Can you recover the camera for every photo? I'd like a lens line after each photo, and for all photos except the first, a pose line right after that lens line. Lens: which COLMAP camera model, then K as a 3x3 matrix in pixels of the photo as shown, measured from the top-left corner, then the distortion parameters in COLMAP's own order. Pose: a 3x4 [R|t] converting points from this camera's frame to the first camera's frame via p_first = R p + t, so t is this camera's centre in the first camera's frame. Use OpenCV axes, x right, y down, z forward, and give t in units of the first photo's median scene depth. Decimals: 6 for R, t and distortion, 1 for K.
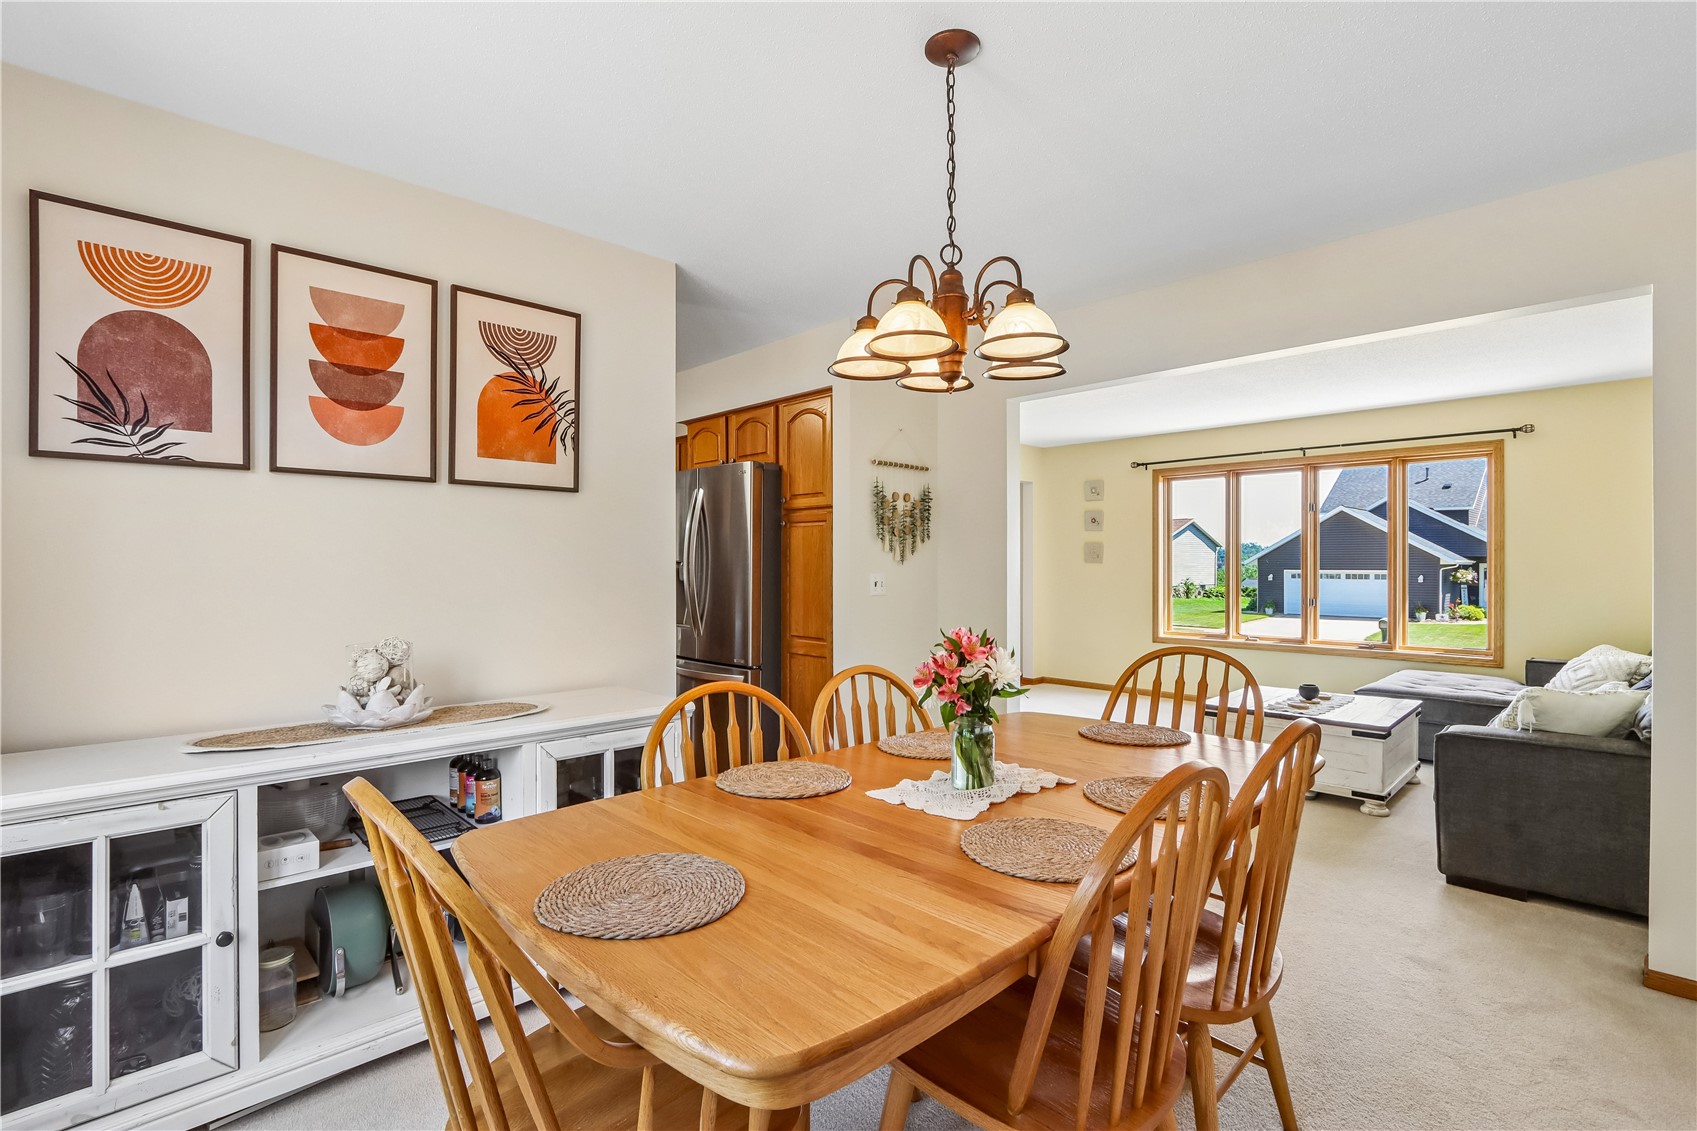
lens RADIAL K [[795.0, 0, 831.0], [0, 795.0, 571.1], [0, 0, 1]] dist [-0.020579, 0.000333]
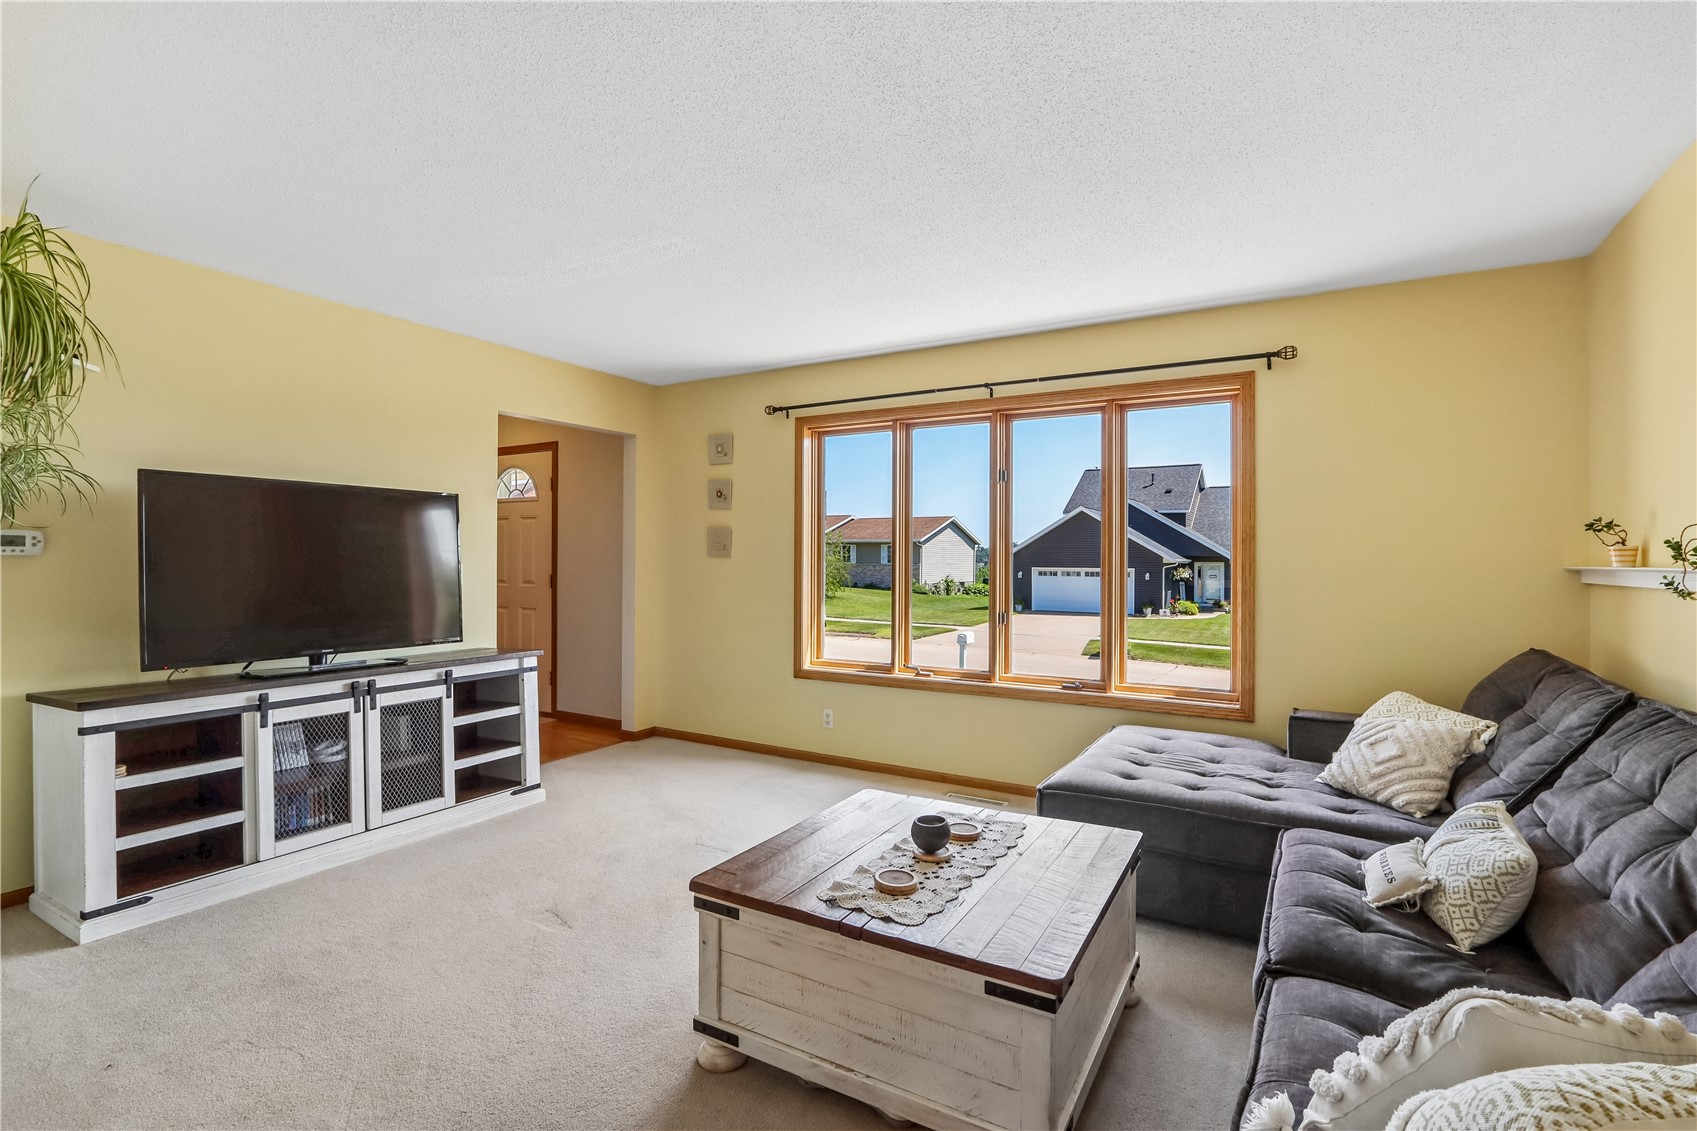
lens RADIAL K [[795.0, 0, 851.1], [0, 795.0, 562.4], [0, 0, 1]] dist [-0.020579, 0.000333]
pose [[0.959401, 0.005229, 0.281998, 0.248651], [-0.003482, 0.999972, -0.006693, -0.002178], [-0.282025, 0.005440, 0.959392, 0.327705]]
